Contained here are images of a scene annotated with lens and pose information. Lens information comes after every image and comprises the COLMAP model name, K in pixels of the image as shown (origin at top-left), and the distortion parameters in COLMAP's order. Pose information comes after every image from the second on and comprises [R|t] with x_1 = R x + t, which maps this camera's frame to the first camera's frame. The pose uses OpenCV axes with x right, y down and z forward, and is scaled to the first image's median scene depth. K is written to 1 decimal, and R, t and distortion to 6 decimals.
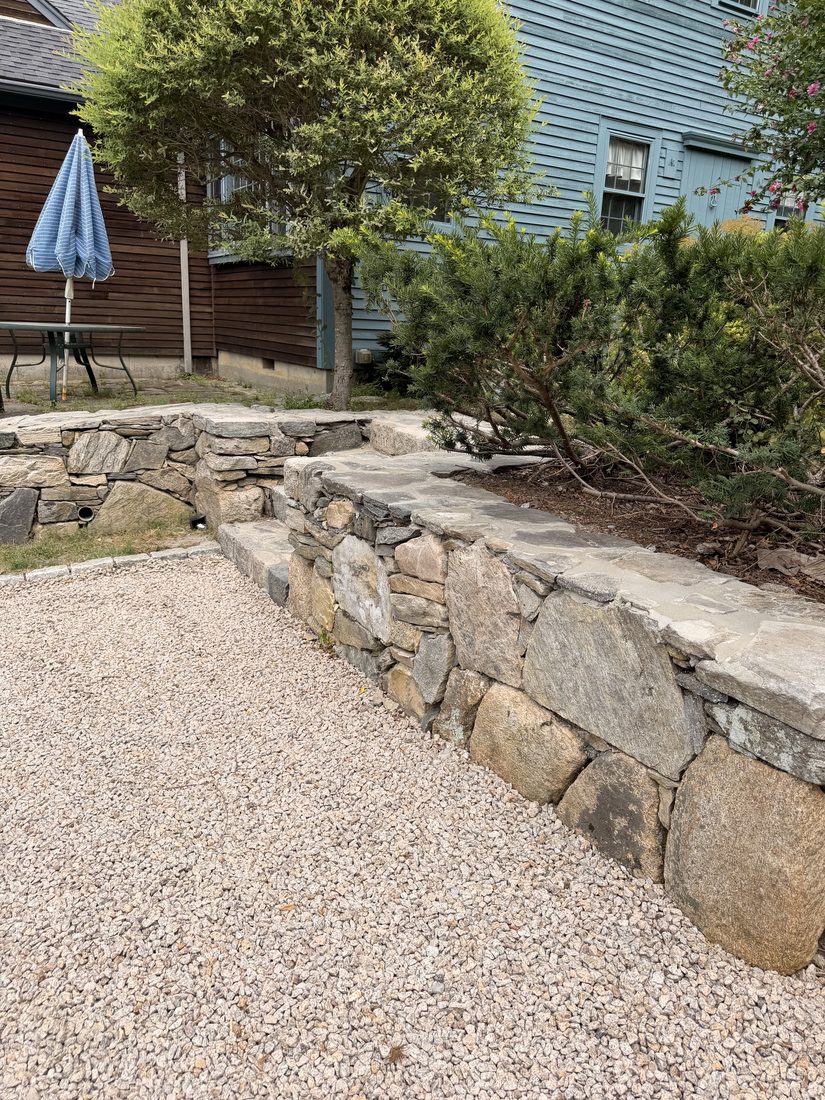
lens RADIAL K [[772.5, 0, 411.4], [0, 772.5, 541.8], [0, 0, 1]] dist [0.064839, -0.085524]
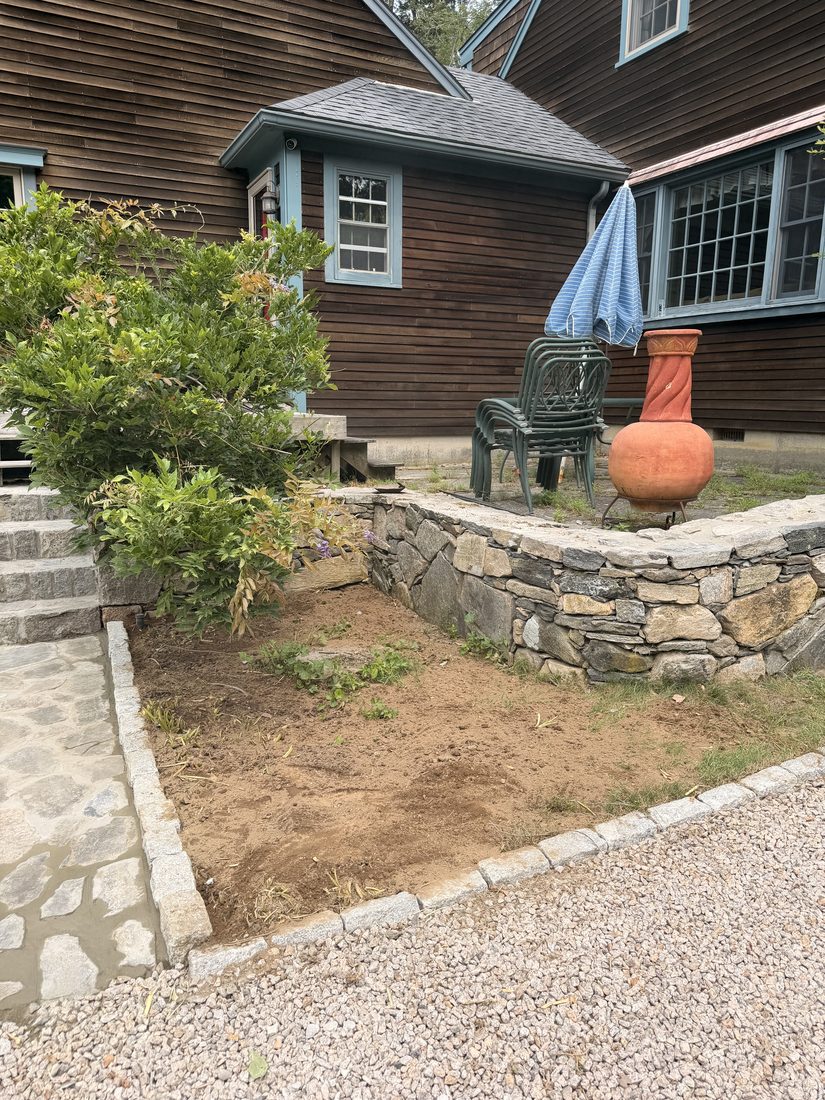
lens RADIAL K [[772.6, 0, 406.7], [0, 772.6, 552.2], [0, 0, 1]] dist [0.069043, -0.089310]
pose [[0.996904, -0.018431, -0.076442, -0.930894], [0.011927, 0.996337, -0.084680, -0.050079], [0.077723, 0.083506, 0.993472, 0.196289]]
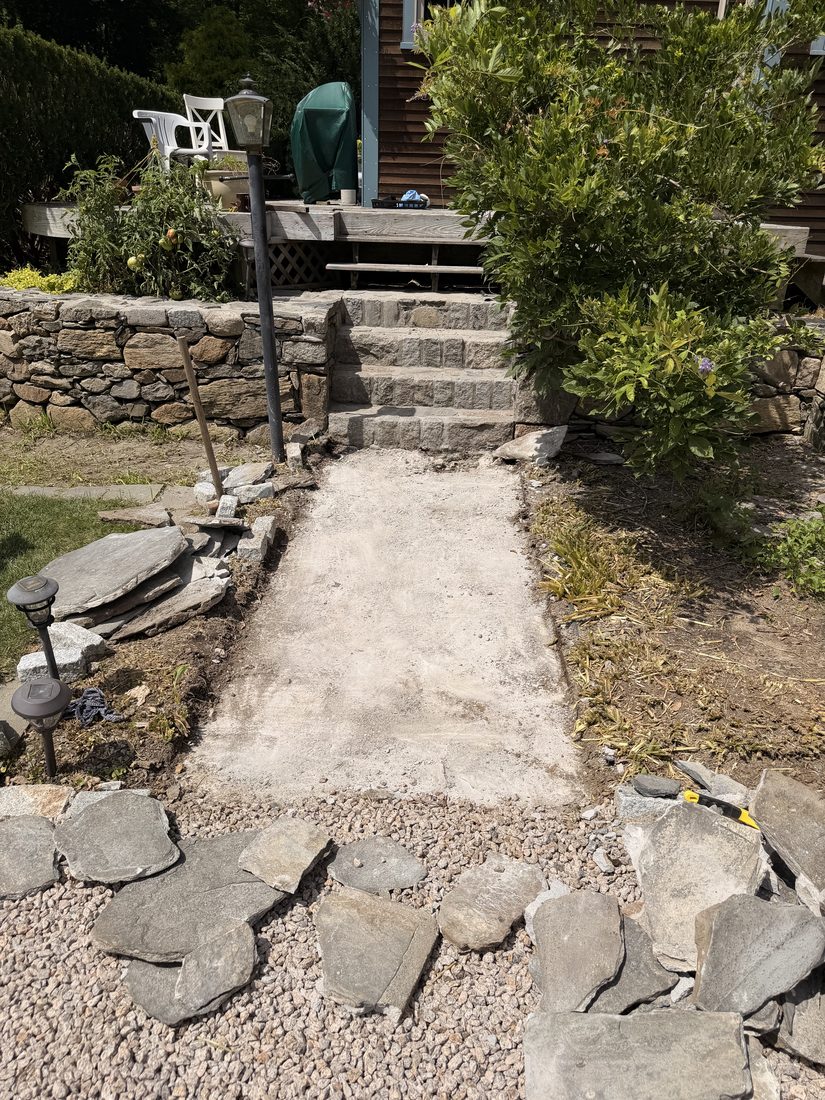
lens RADIAL K [[768.1, 0, 409.7], [0, 768.1, 547.8], [0, 0, 1]] dist [0.116217, -0.186349]
pose [[0.855283, 0.193739, -0.480579, -1.003008], [-0.129475, 0.977956, 0.163824, -0.057859], [0.501724, -0.077893, 0.861513, 0.206638]]
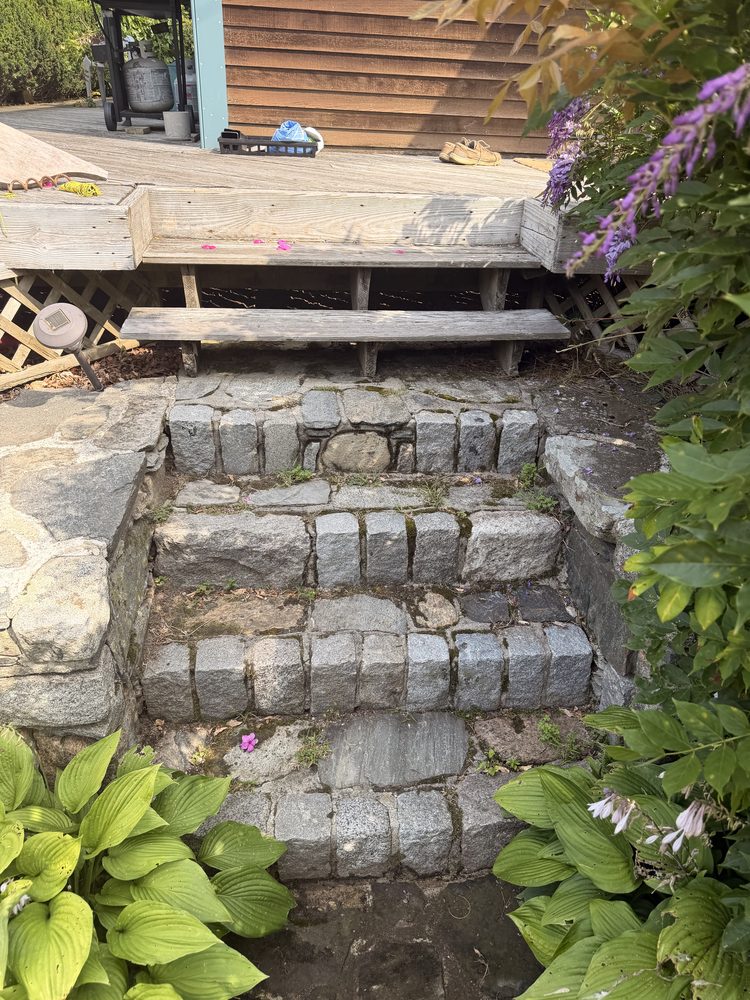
lens RADIAL K [[698.3, 0, 379.8], [0, 698.3, 505.8], [0, 0, 1]] dist [0.064877, -0.084339]
pose [[0.923366, 0.194949, -0.330742, -1.470050], [-0.110200, 0.959816, 0.258088, -0.315481], [0.367765, -0.201862, 0.907745, 0.869964]]
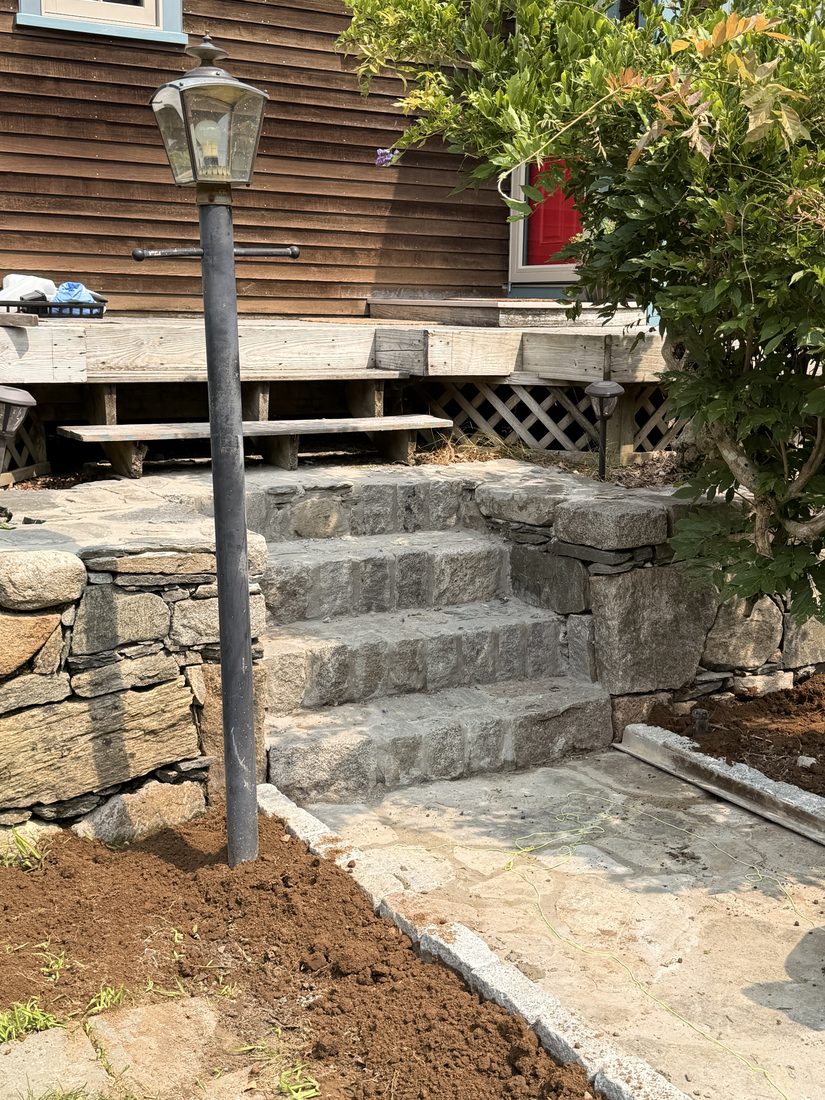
lens RADIAL K [[1378.0, 0, 422.7], [0, 1378.0, 553.7], [0, 0, 1]] dist [0.186889, -0.347707]
pose [[0.999299, -0.033352, 0.016986, -1.592862], [0.034893, 0.994333, -0.100418, -0.078501], [-0.013541, 0.100941, 0.994800, 0.232668]]
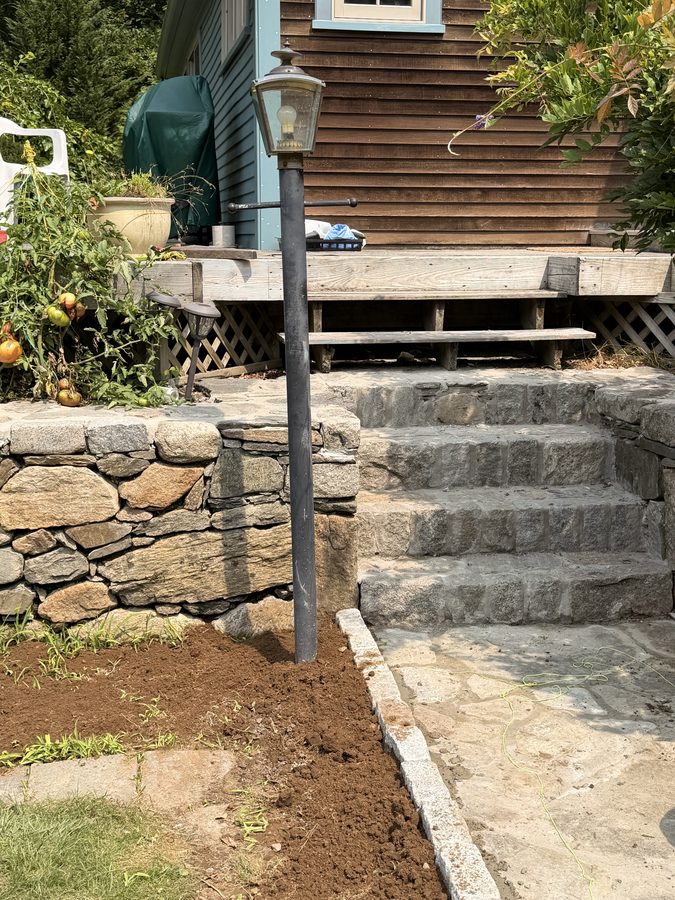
lens RADIAL K [[1123.1, 0, 337.5], [0, 1123.1, 450.0], [0, 0, 1]] dist [0.195490, -0.353952]
pose [[0.937287, 0.026939, -0.347515, -1.374320], [-0.060002, 0.994595, -0.084733, -0.075993], [0.343354, 0.100270, 0.933838, 0.231166]]
